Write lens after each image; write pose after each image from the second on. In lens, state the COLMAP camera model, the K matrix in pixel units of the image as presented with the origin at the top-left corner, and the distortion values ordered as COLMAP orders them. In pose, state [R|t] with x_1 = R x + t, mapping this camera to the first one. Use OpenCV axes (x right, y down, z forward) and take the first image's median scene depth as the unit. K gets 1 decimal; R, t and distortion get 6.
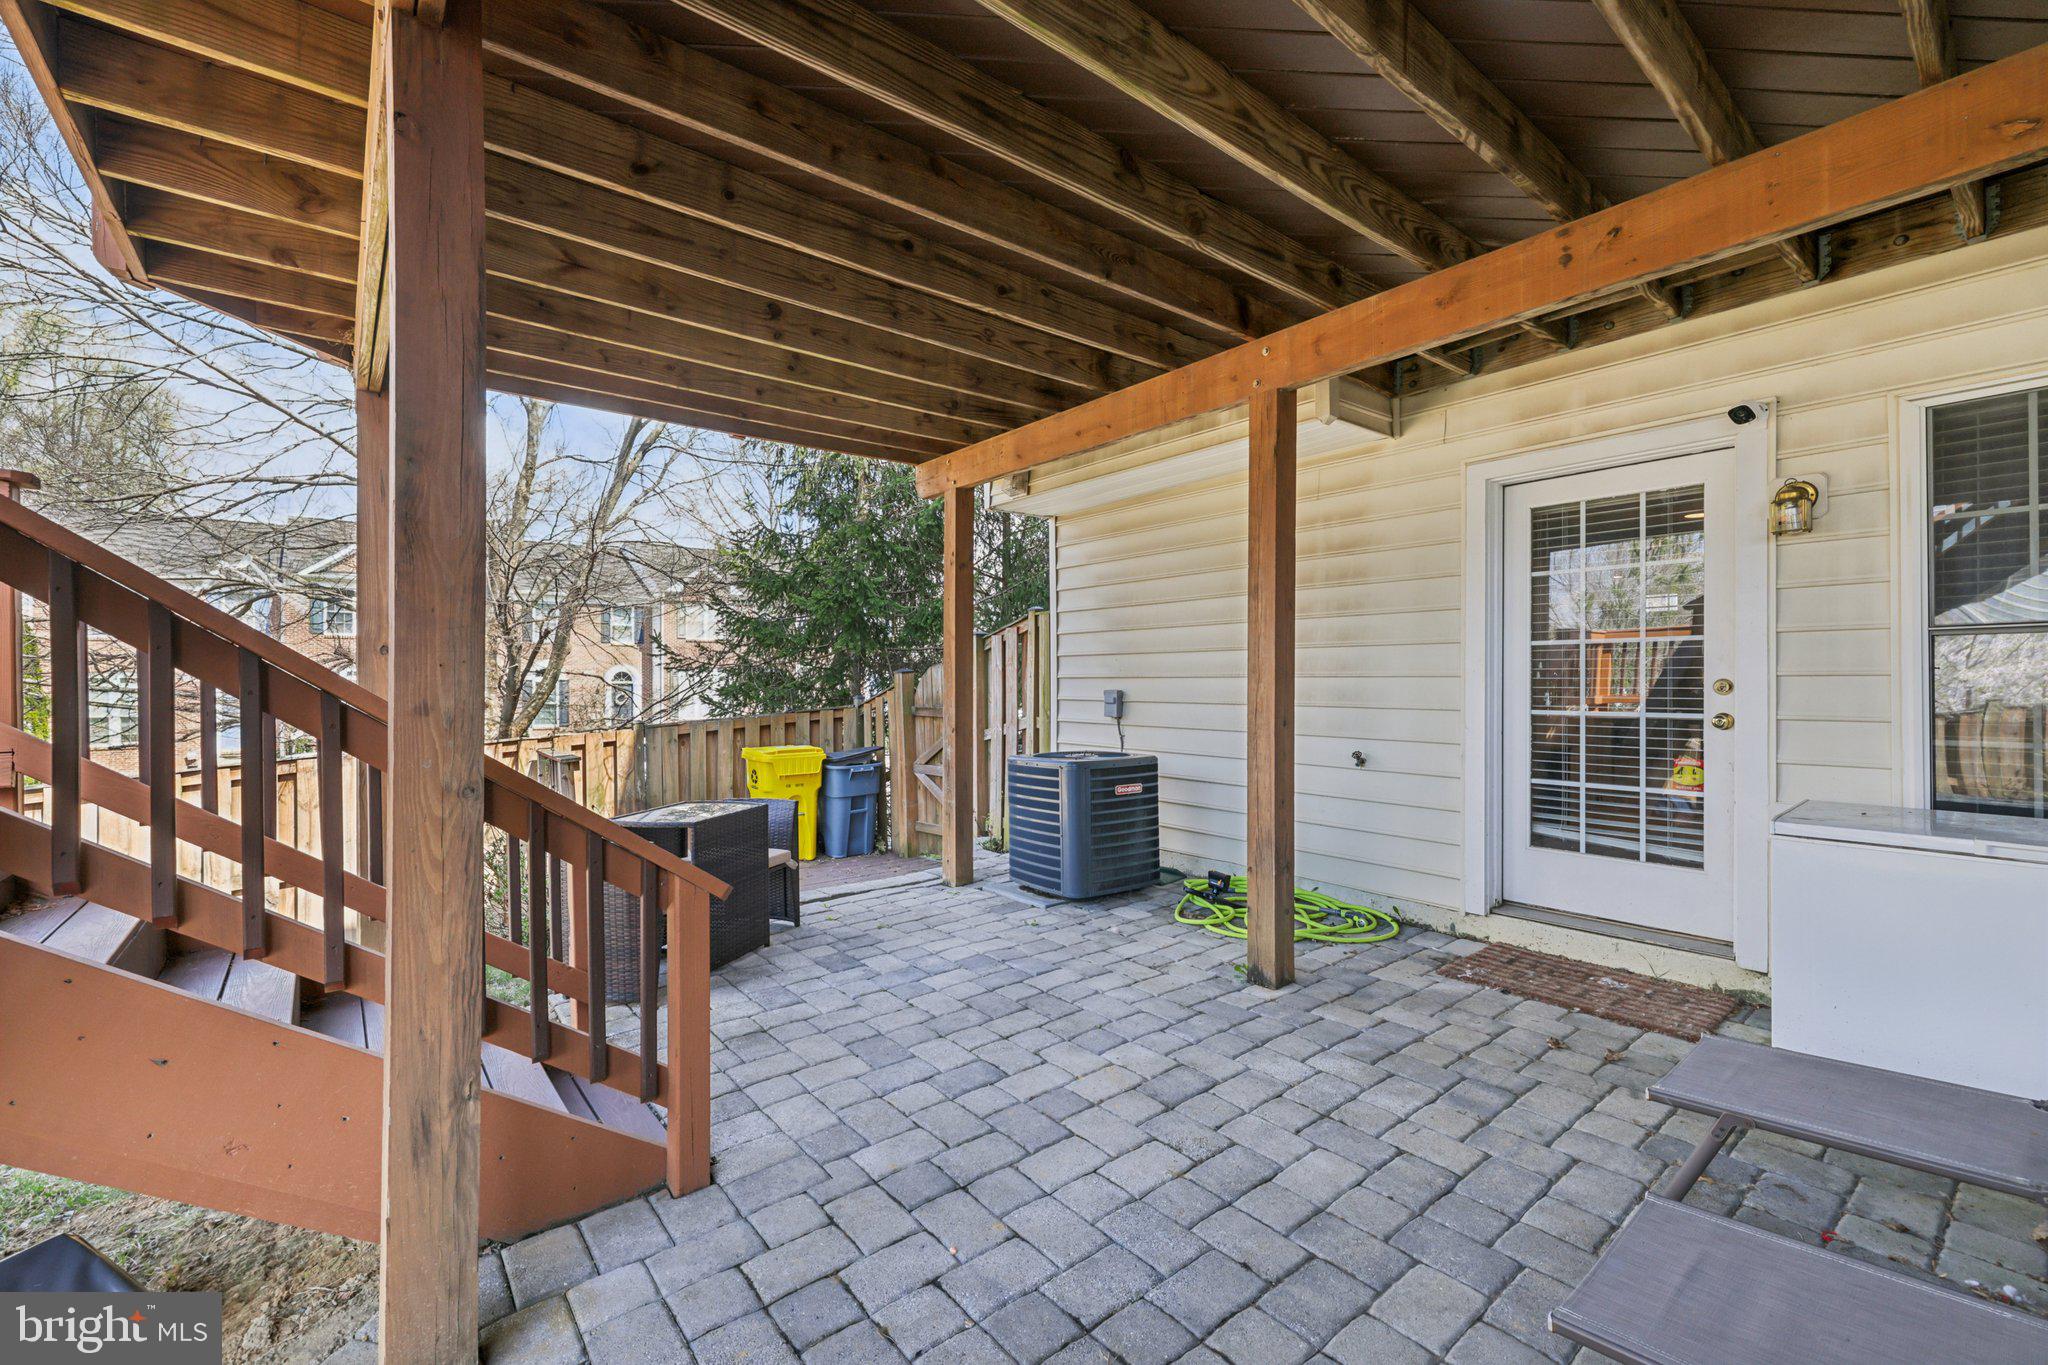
lens RADIAL K [[861.6, 0, 1024.0], [0, 861.6, 682.5], [0, 0, 1]] dist [-0.000151, 0.000029]
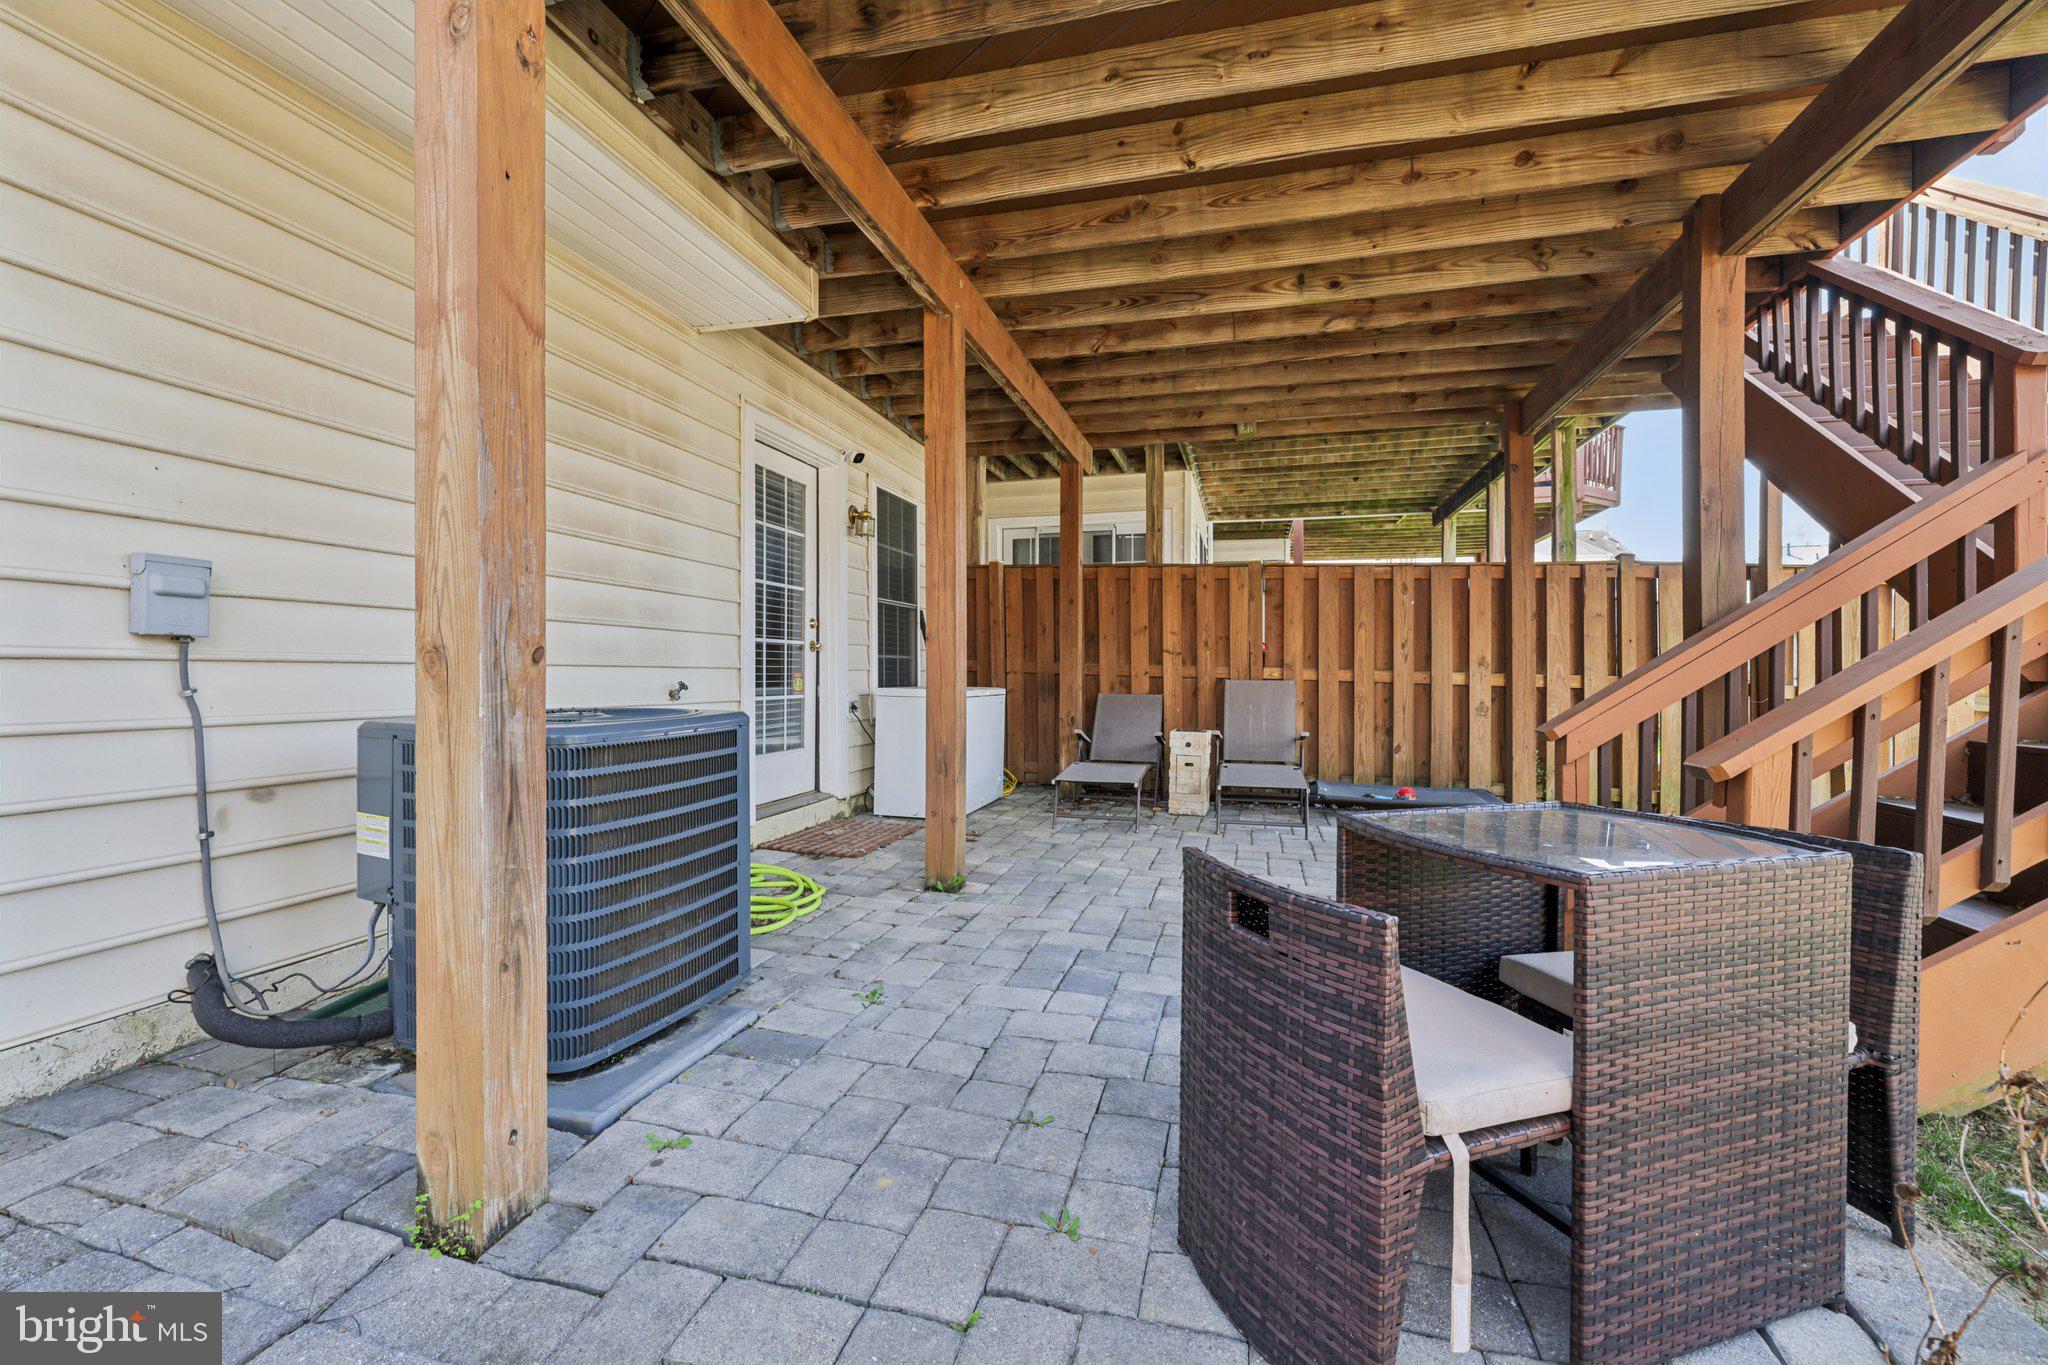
lens RADIAL K [[854.6, 0, 1024.0], [0, 854.6, 682.5], [0, 0, 1]] dist [-0.000014, -0.000001]
pose [[-0.590341, -0.009322, 0.807100, -0.580588], [-0.001824, 0.999946, 0.010215, 0.086026], [-0.807152, 0.004558, -0.590326, 1.481059]]
